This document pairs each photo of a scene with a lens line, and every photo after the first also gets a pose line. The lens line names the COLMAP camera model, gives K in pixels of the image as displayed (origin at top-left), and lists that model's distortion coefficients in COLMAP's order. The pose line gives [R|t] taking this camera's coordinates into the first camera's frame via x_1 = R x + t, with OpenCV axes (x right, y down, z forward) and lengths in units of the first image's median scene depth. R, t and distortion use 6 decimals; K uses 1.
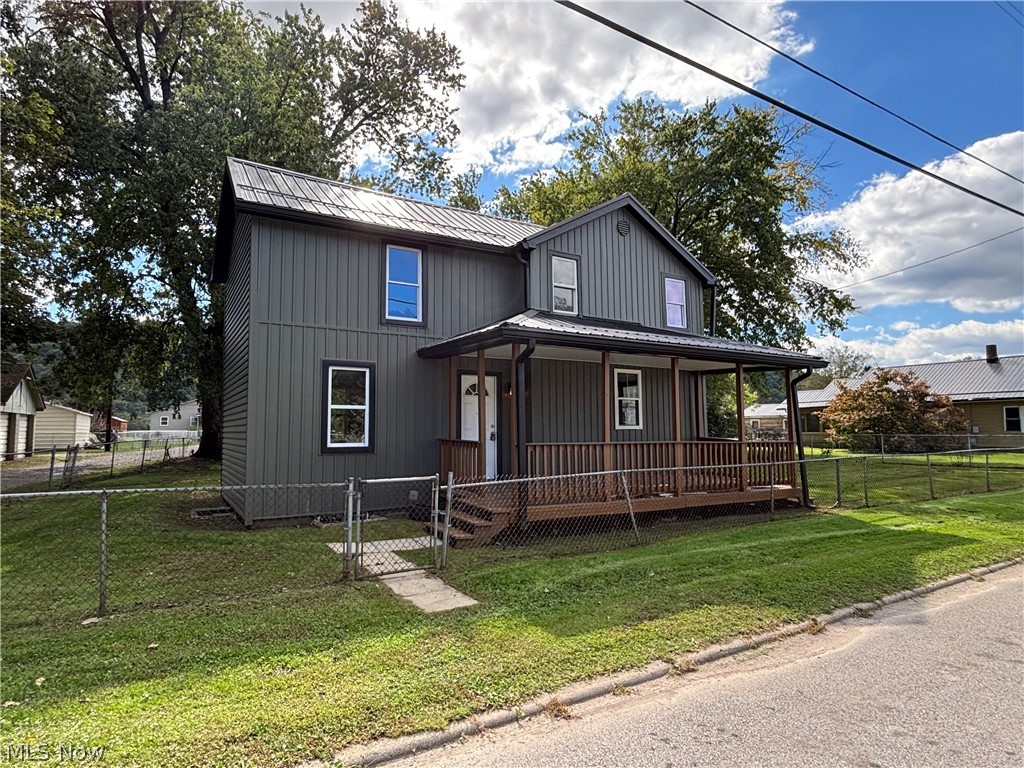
lens RADIAL K [[588.3, 0, 512.0], [0, 588.3, 384.0], [0, 0, 1]] dist [-0.005280, -0.000360]
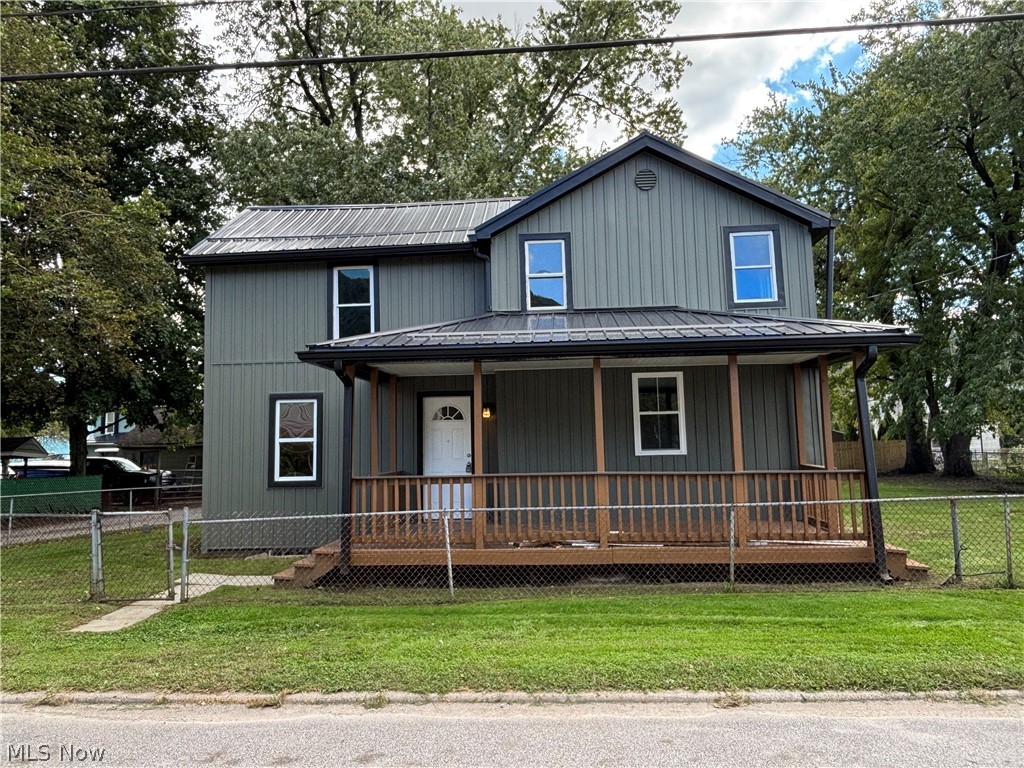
lens RADIAL K [[755.5, 0, 512.0], [0, 755.5, 384.0], [0, 0, 1]] dist [0.000848, -0.007477]
pose [[0.821382, -0.074269, -0.565522, 0.691322], [0.065259, 0.997212, -0.036179, 0.013945], [0.566633, -0.007189, 0.823939, 0.154740]]
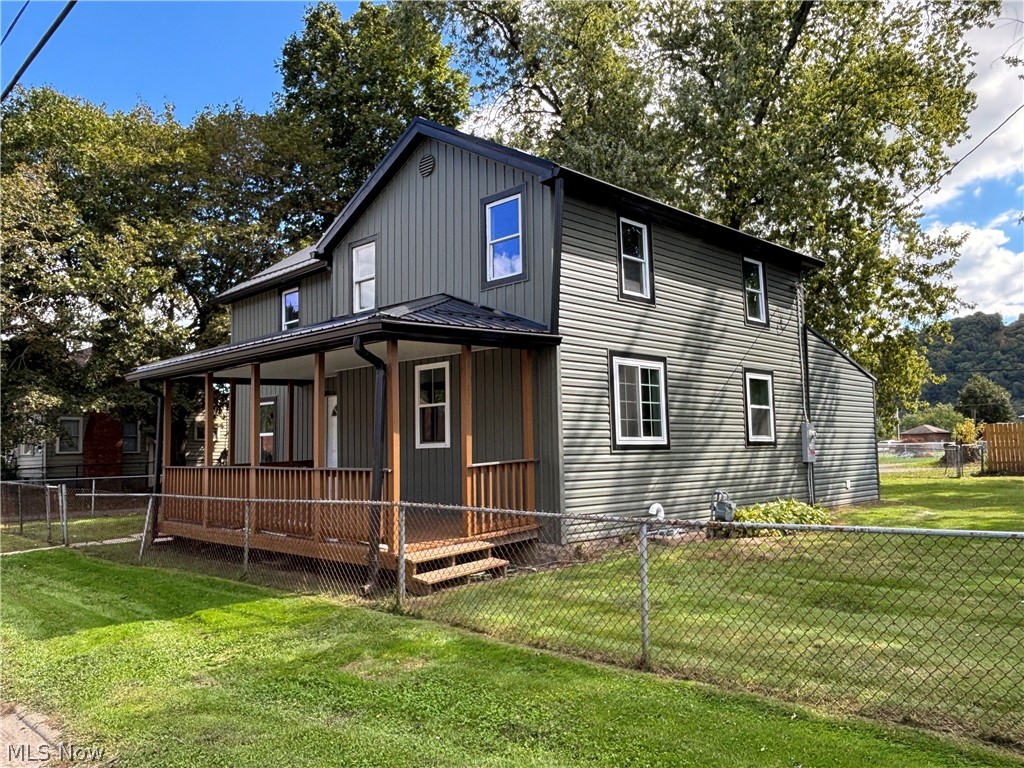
lens RADIAL K [[790.4, 0, 512.0], [0, 790.4, 384.0], [0, 0, 1]] dist [-0.000904, -0.000466]
pose [[0.244972, -0.084257, -0.965862, 1.367080], [0.097979, 0.993268, -0.061797, 0.081475], [0.964567, -0.079496, 0.251578, 1.021679]]
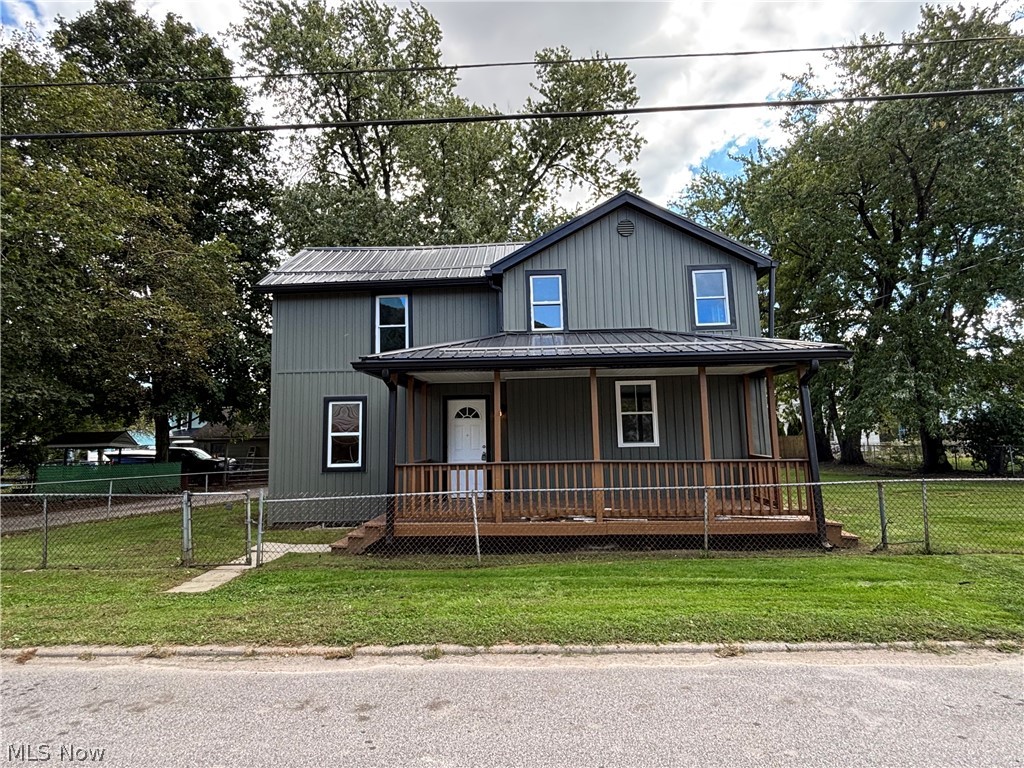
lens RADIAL K [[588.3, 0, 512.0], [0, 588.3, 384.0], [0, 0, 1]] dist [-0.005280, -0.000360]
pose [[0.832932, -0.077845, -0.547873, 0.643787], [0.062183, 0.996952, -0.047115, 0.013348], [0.549871, 0.005175, 0.835234, 0.159588]]
